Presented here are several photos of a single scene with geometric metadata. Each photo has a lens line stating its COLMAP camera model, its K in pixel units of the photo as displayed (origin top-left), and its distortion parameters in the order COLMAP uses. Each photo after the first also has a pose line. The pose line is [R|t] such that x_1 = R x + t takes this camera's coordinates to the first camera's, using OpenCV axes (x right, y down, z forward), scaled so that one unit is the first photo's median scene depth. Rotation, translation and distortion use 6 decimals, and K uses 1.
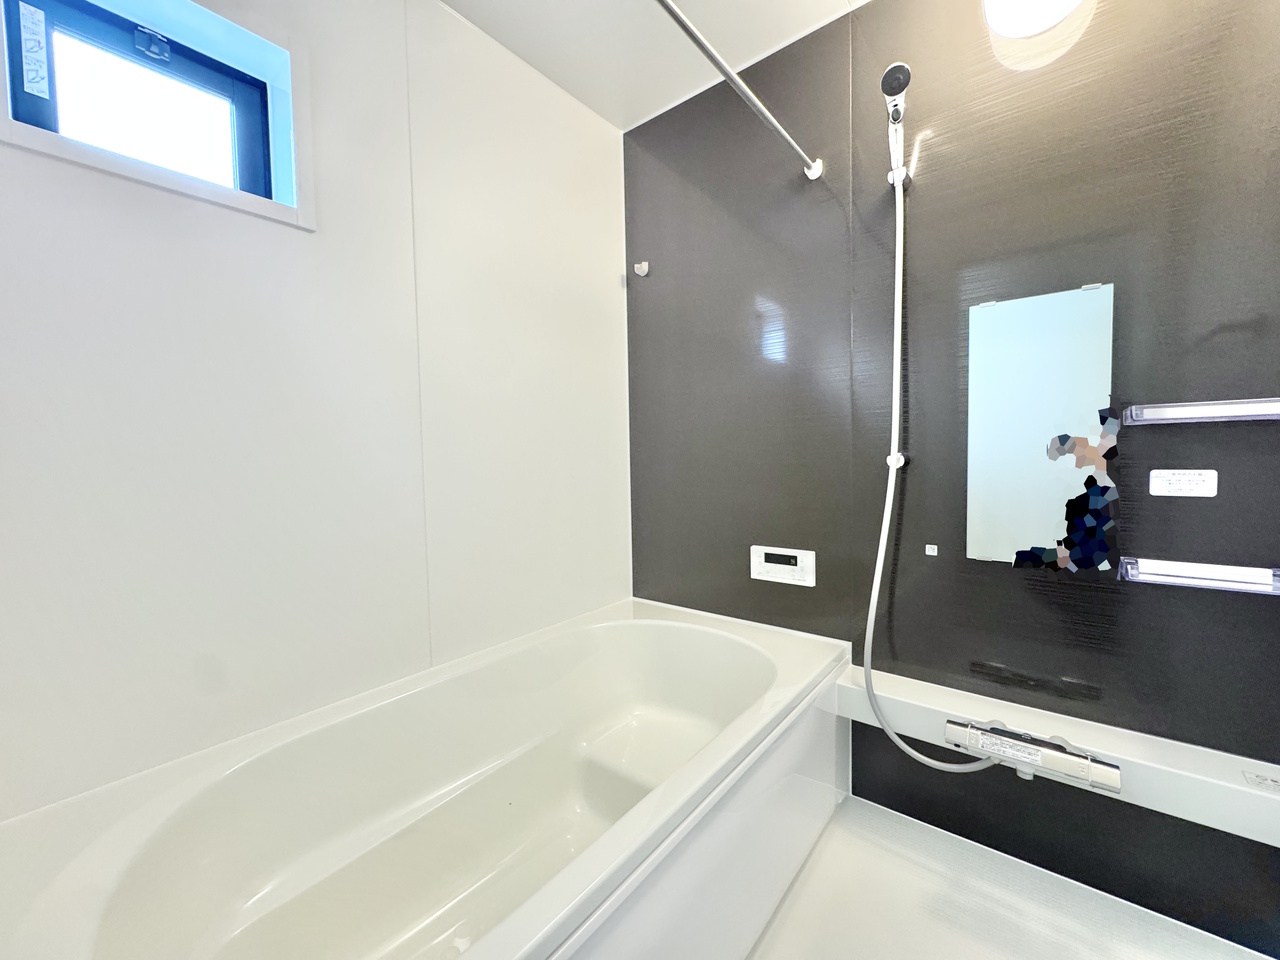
lens RADIAL K [[511.4, 0, 640.8], [0, 511.4, 481.2], [0, 0, 1]] dist [-0.003217, 0.000430]
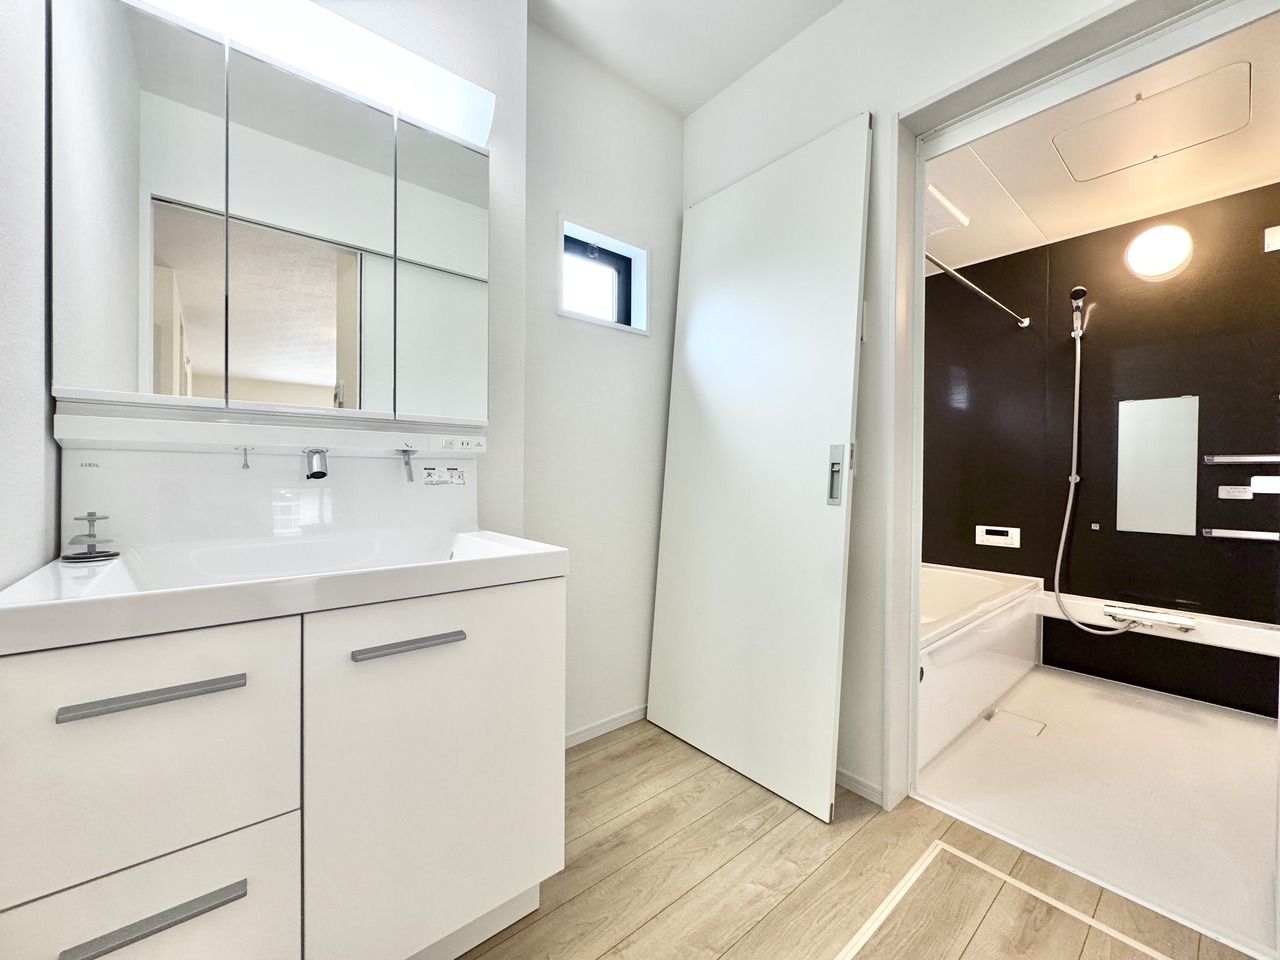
lens RADIAL K [[511.4, 0, 635.4], [0, 511.4, 482.9], [0, 0, 1]] dist [-0.003217, 0.000430]
pose [[0.980458, 0.028558, -0.194645, -0.706769], [-0.035203, 0.998906, -0.030766, 0.086713], [0.193554, 0.037017, 0.980391, -1.138242]]
